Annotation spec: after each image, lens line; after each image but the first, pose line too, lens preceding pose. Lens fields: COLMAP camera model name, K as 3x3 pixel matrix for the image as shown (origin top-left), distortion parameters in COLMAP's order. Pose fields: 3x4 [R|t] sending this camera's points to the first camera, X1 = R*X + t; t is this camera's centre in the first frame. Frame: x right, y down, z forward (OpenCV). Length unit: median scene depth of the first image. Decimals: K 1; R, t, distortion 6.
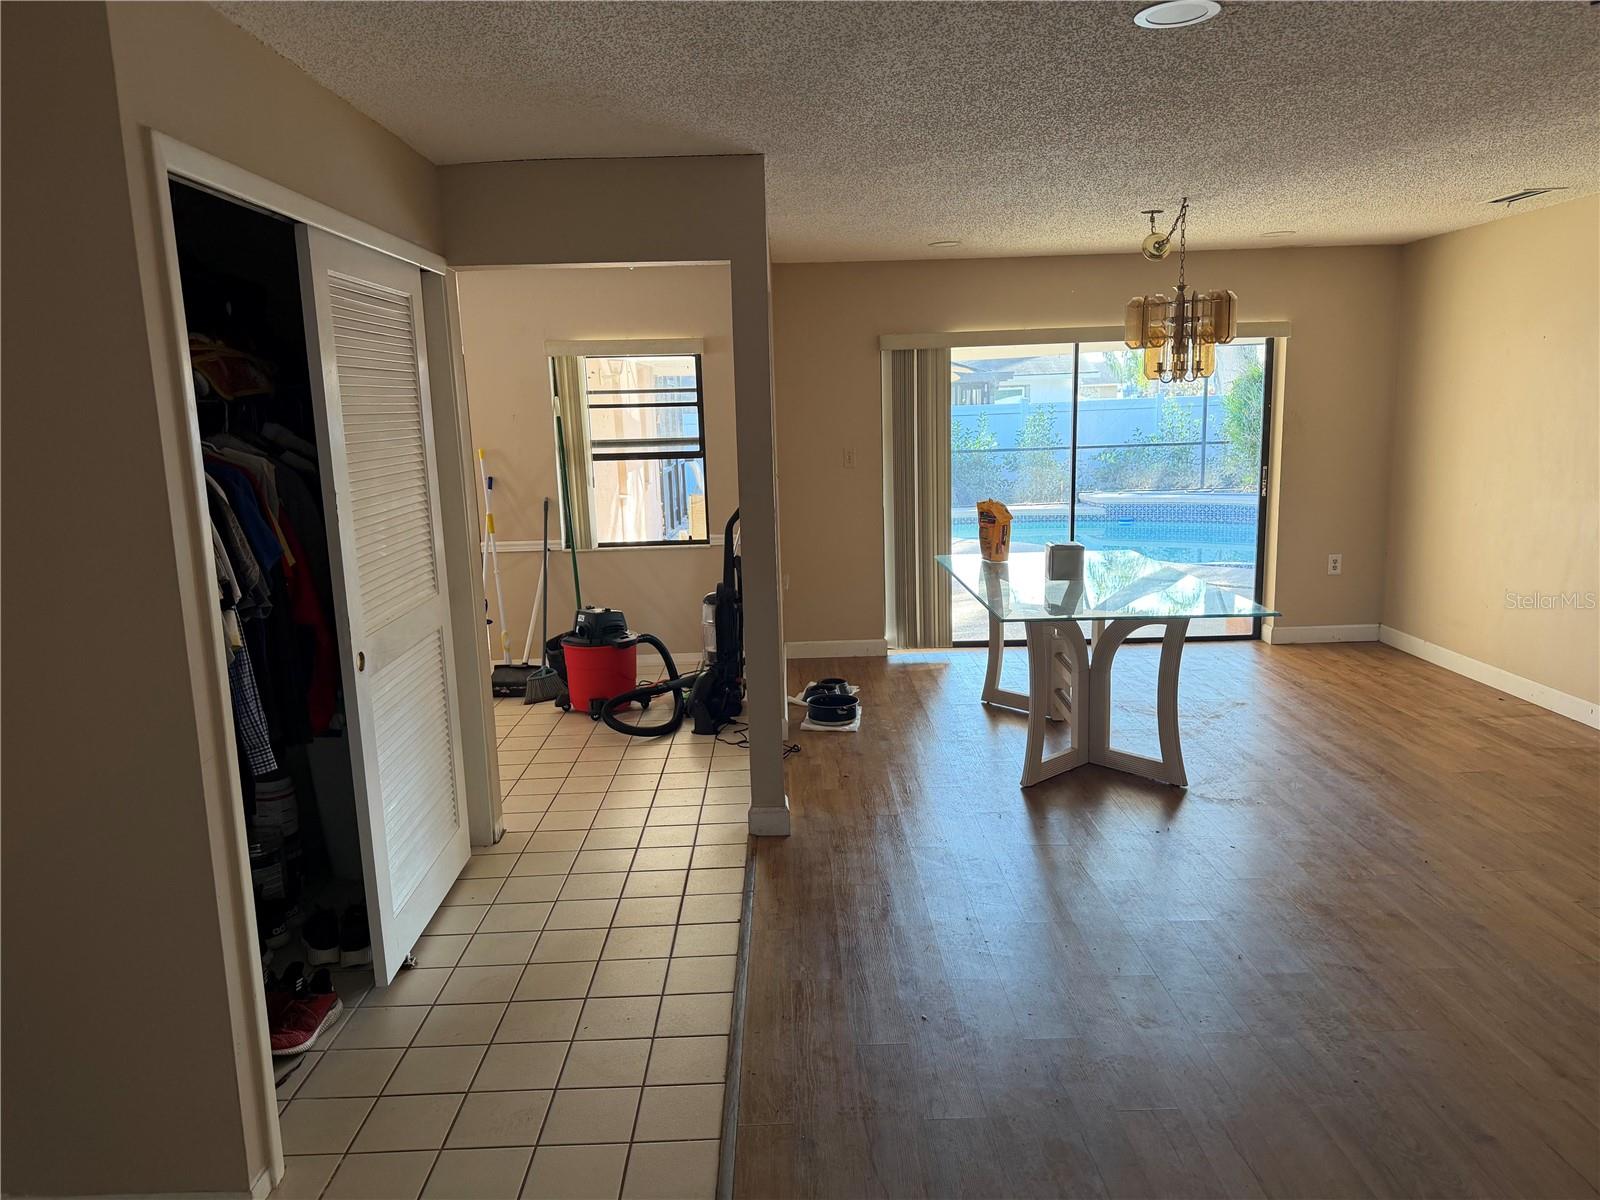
lens RADIAL K [[1099.7, 0, 849.5], [0, 1099.7, 595.7], [0, 0, 1]] dist [0.004665, -0.119151]
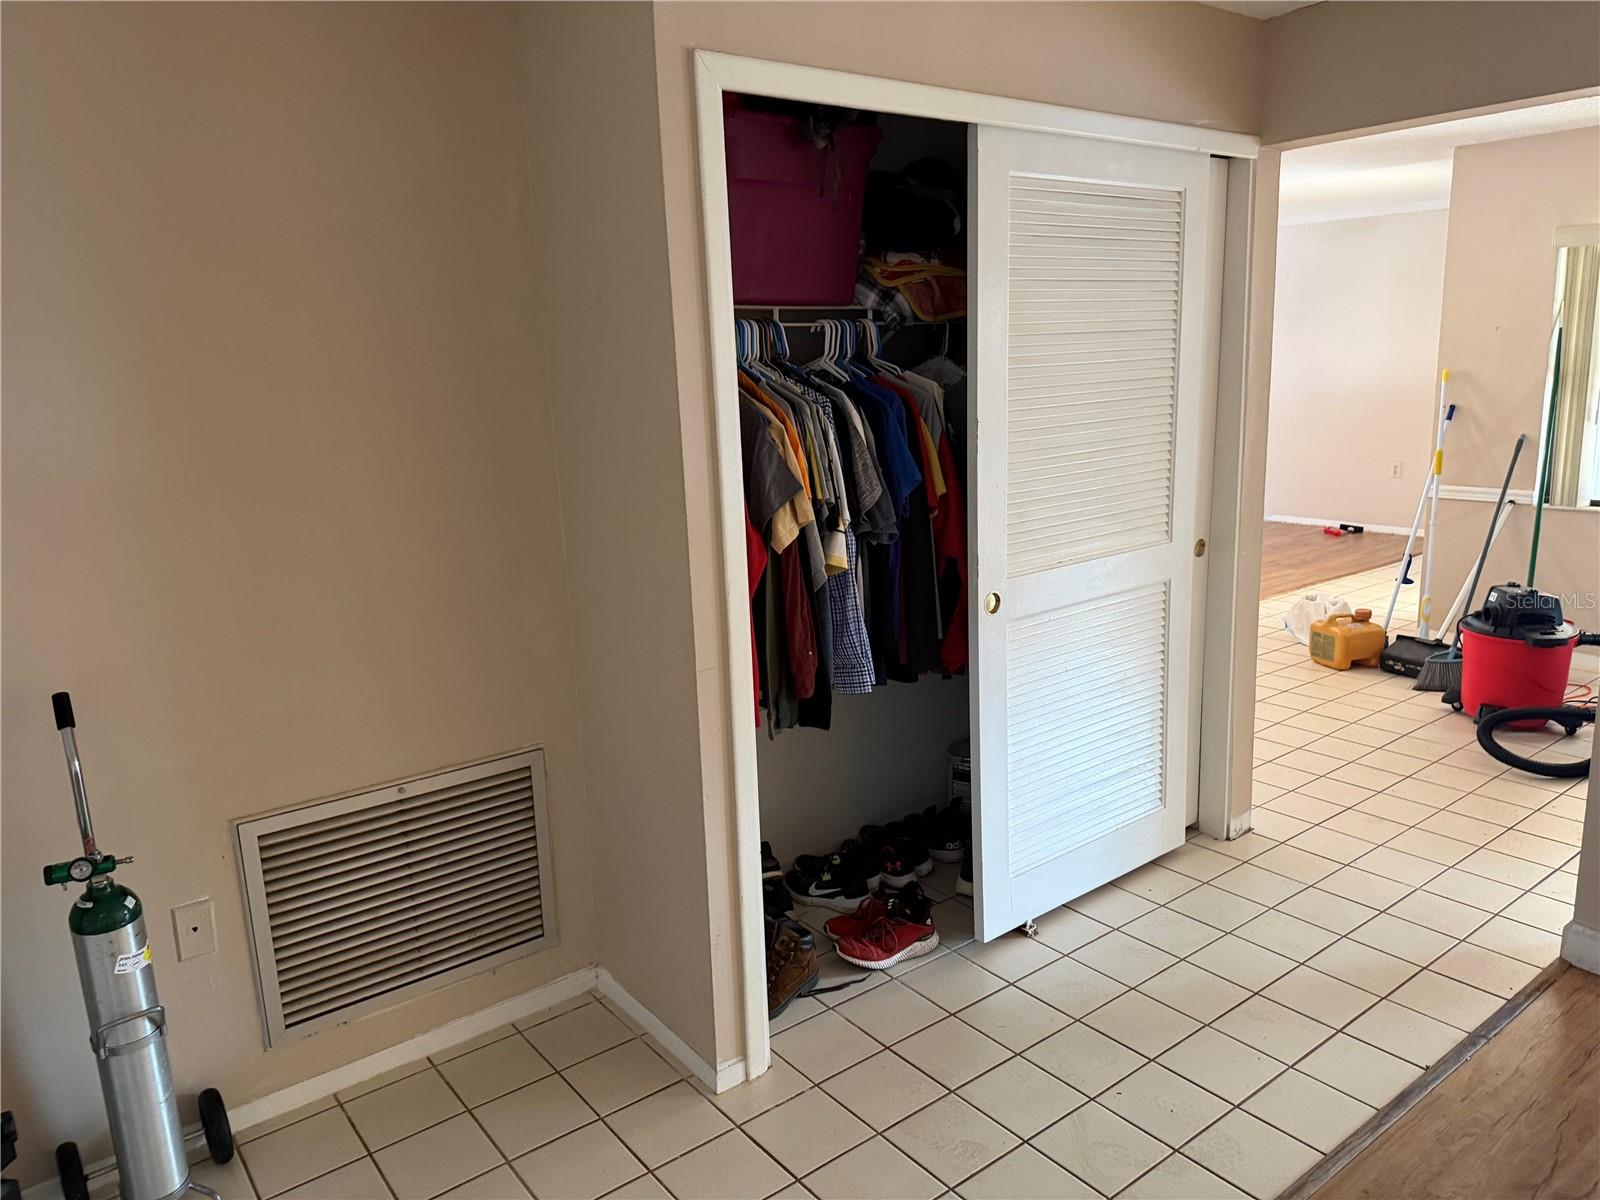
lens RADIAL K [[1125.2, 0, 800.0], [0, 1125.2, 600.0], [0, 0, 1]] dist [0.005481, -0.009958]
pose [[0.547622, 0.178270, -0.817515, 0.170612], [-0.115787, 0.983785, 0.136966, -0.037494], [0.828676, 0.019652, 0.559384, 0.220128]]
